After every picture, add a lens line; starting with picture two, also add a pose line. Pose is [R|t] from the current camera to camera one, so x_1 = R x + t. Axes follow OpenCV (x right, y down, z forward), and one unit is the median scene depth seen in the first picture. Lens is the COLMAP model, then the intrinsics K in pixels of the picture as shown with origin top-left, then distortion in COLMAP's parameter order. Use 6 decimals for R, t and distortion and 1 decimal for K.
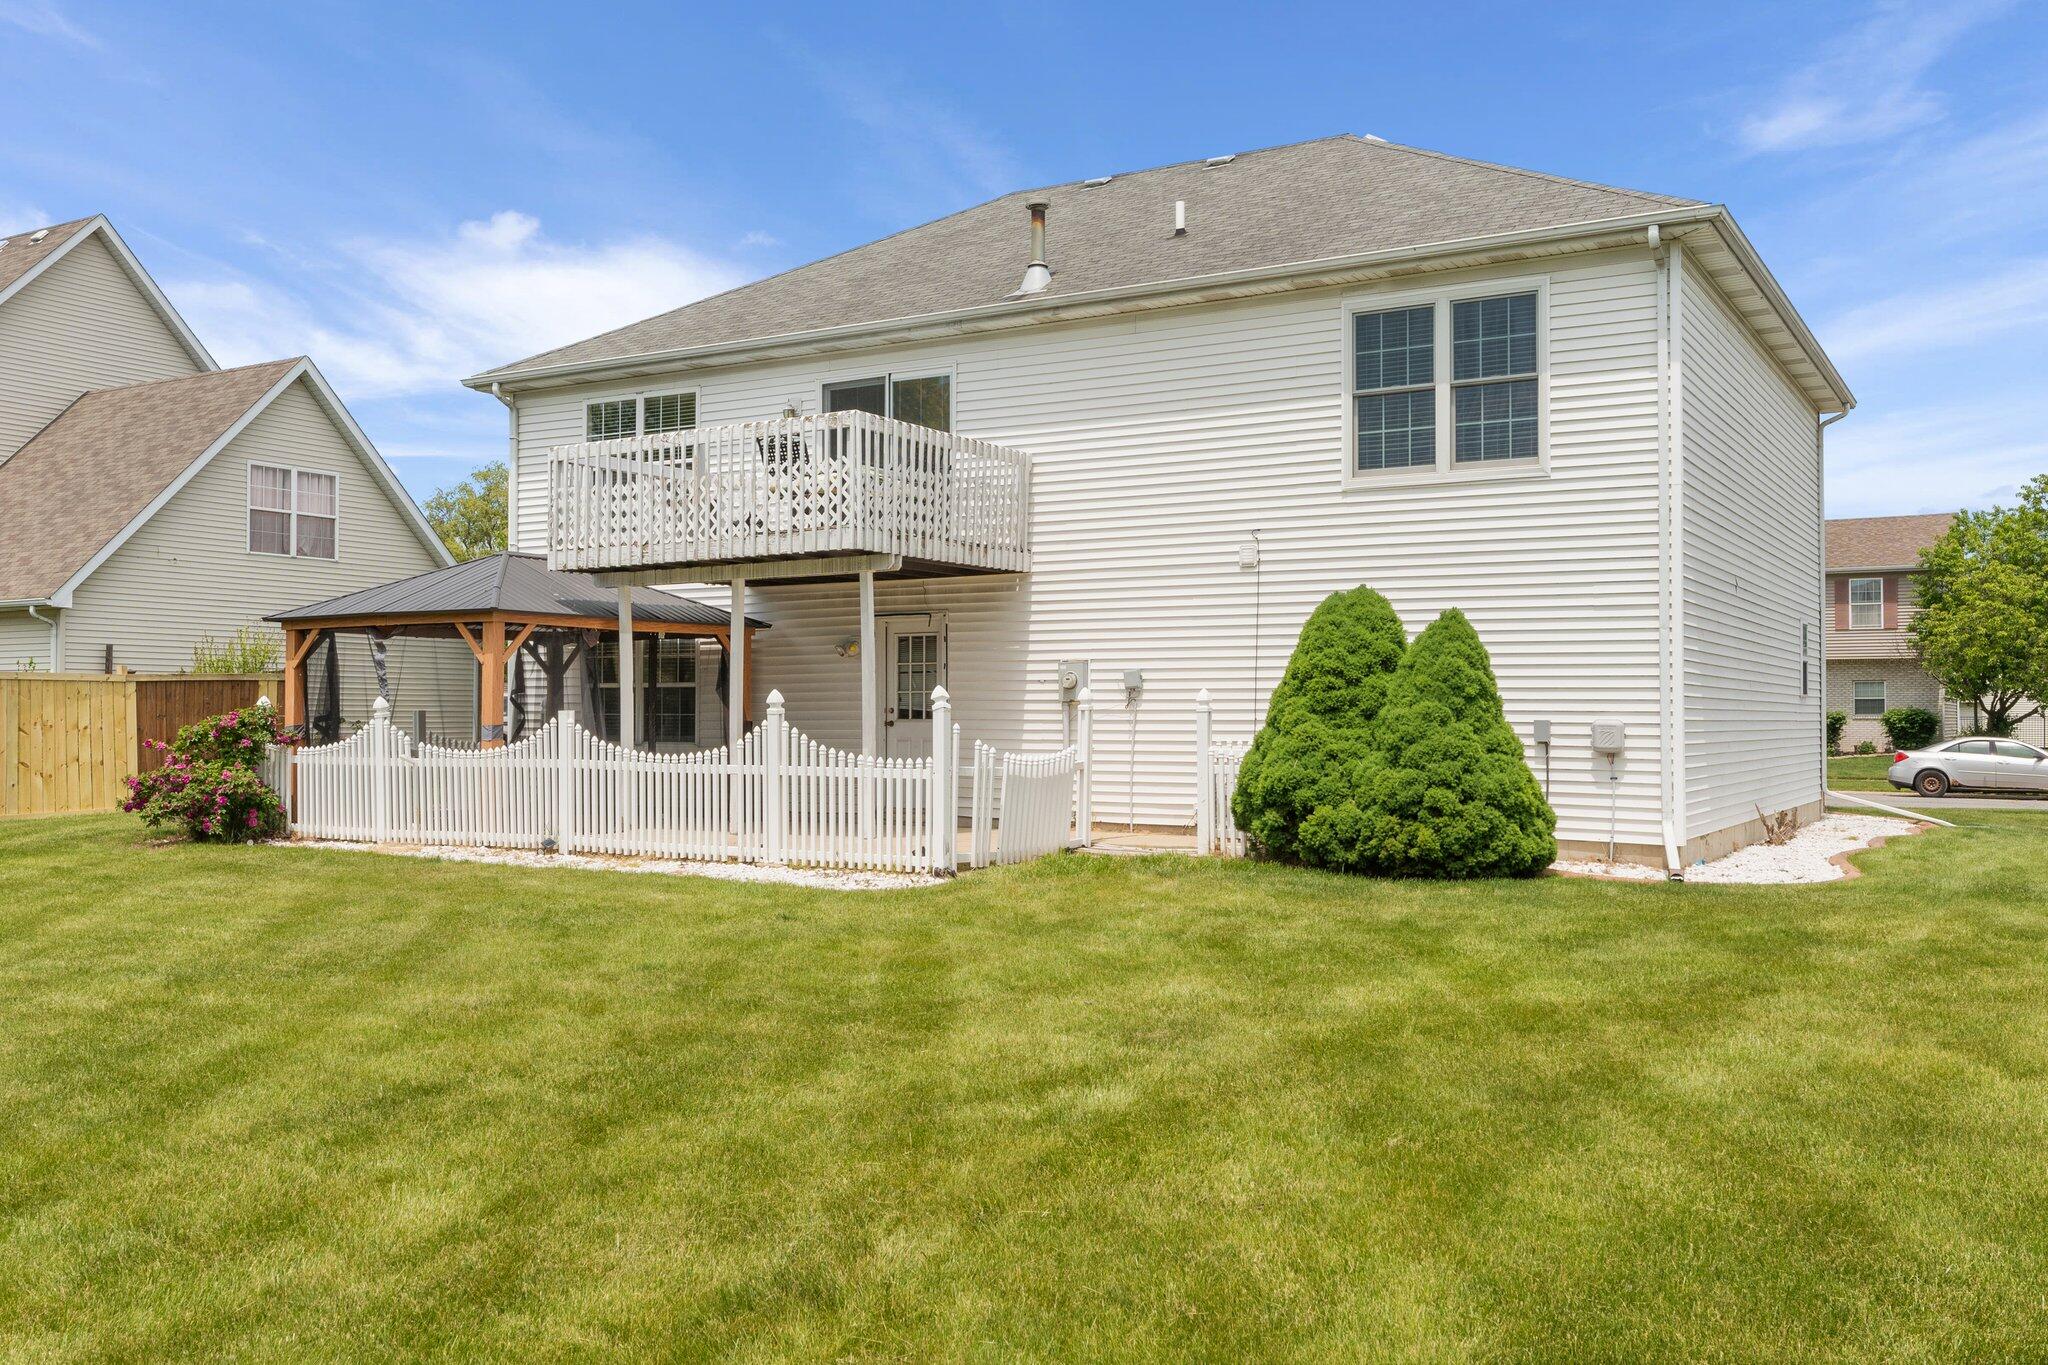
lens RADIAL K [[1767.3, 0, 1027.2], [0, 1767.3, 685.1], [0, 0, 1]] dist [-0.008752, -0.012085]
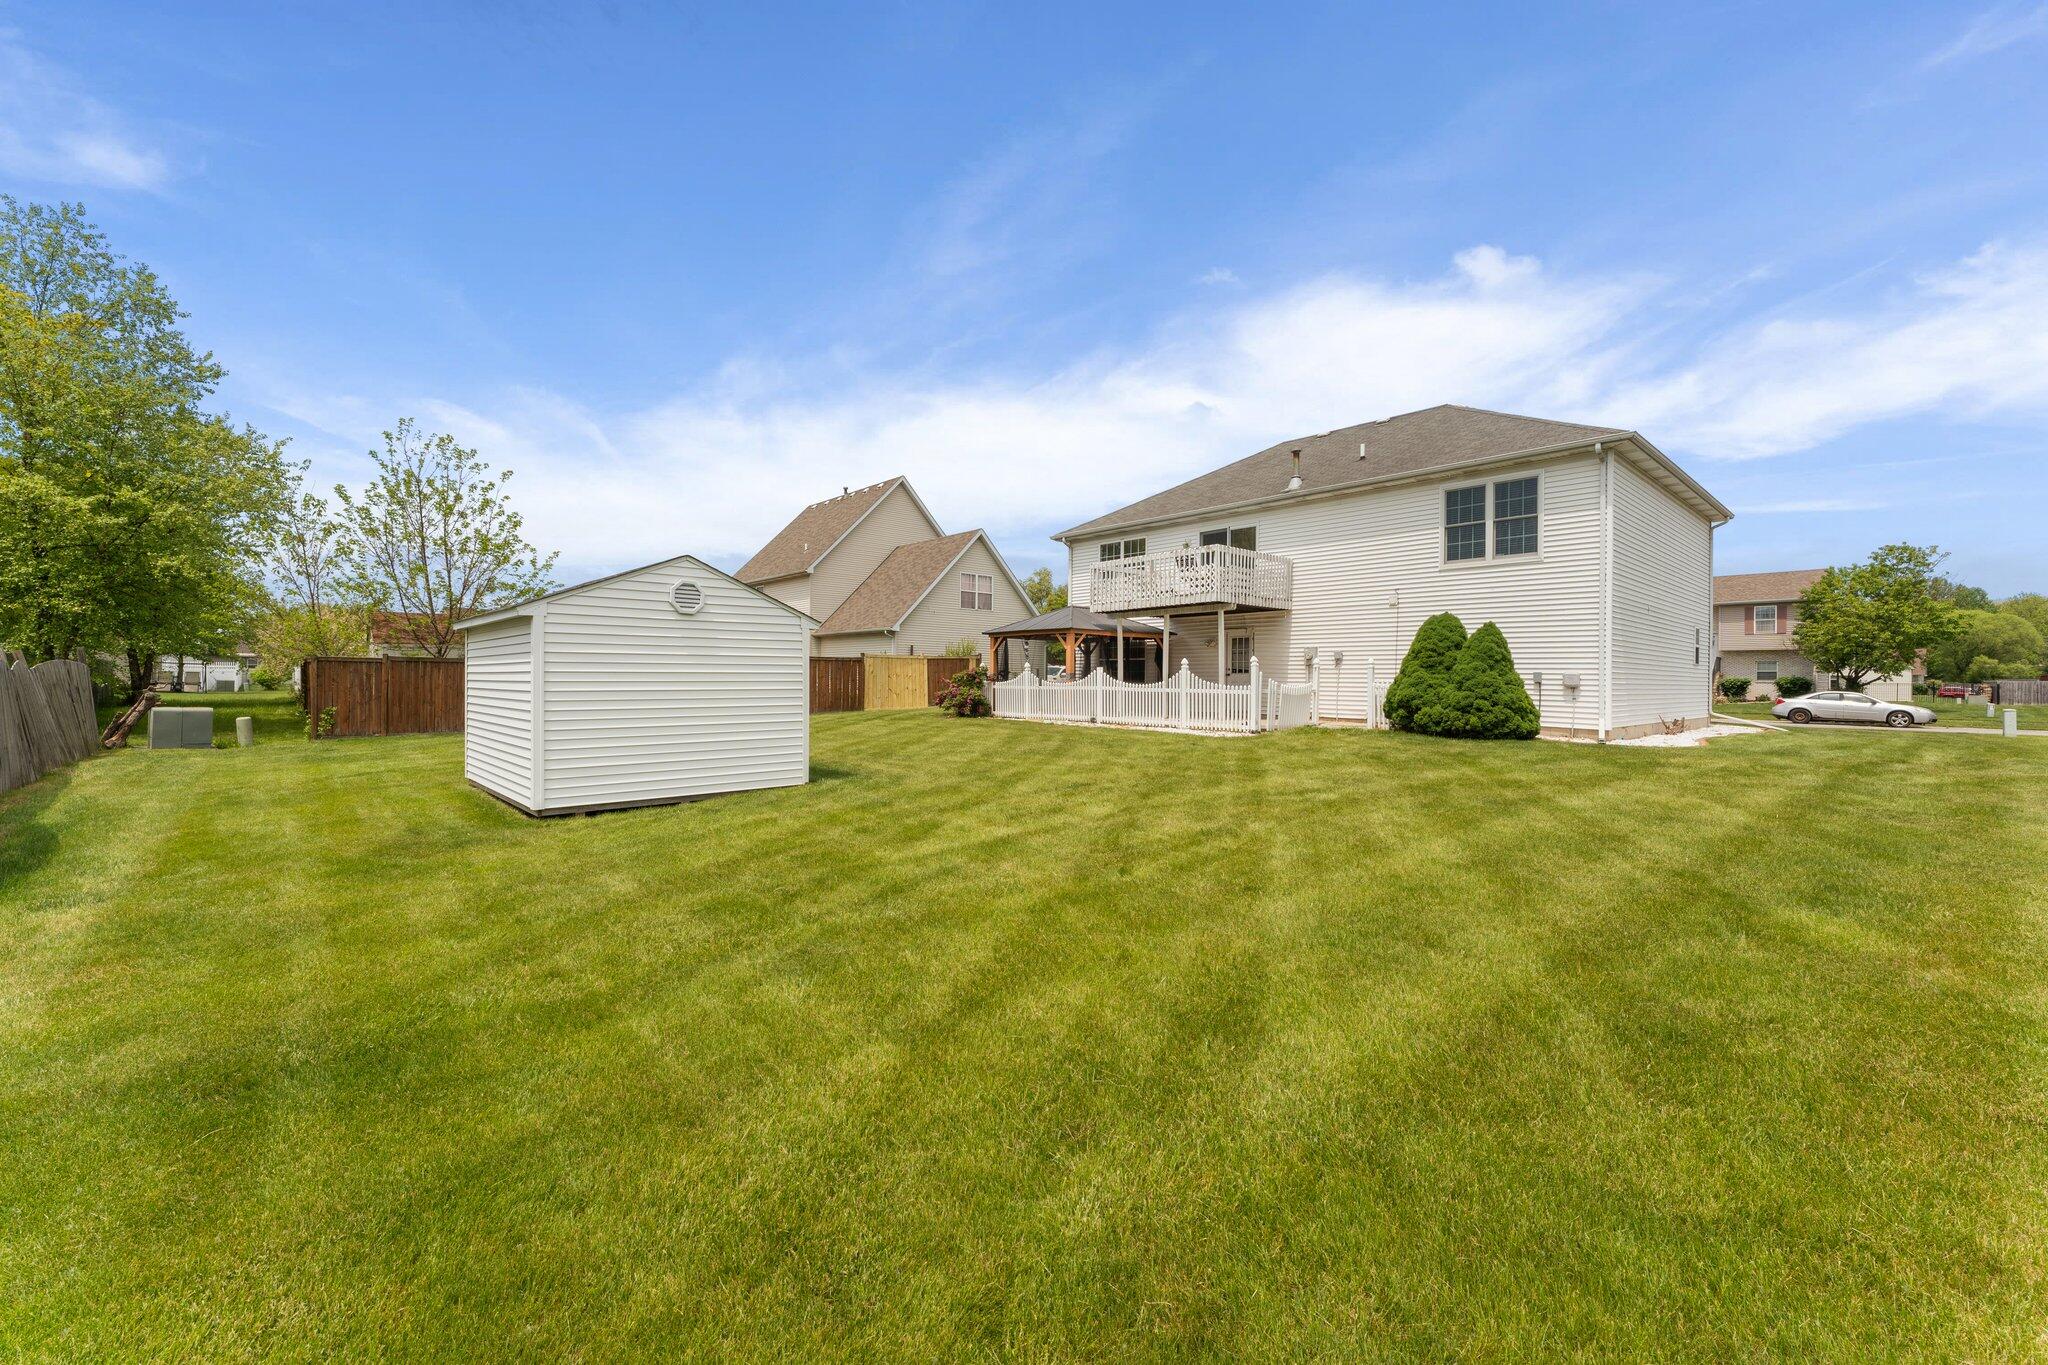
lens RADIAL K [[833.4, 0, 1011.9], [0, 833.4, 682.8], [0, 0, 1]] dist [-0.000407, 0.000400]
pose [[0.951530, 0.007939, -0.307454, -0.011384], [-0.002538, 0.999835, 0.017966, 0.014779], [0.307546, -0.016315, 0.951393, -0.176118]]
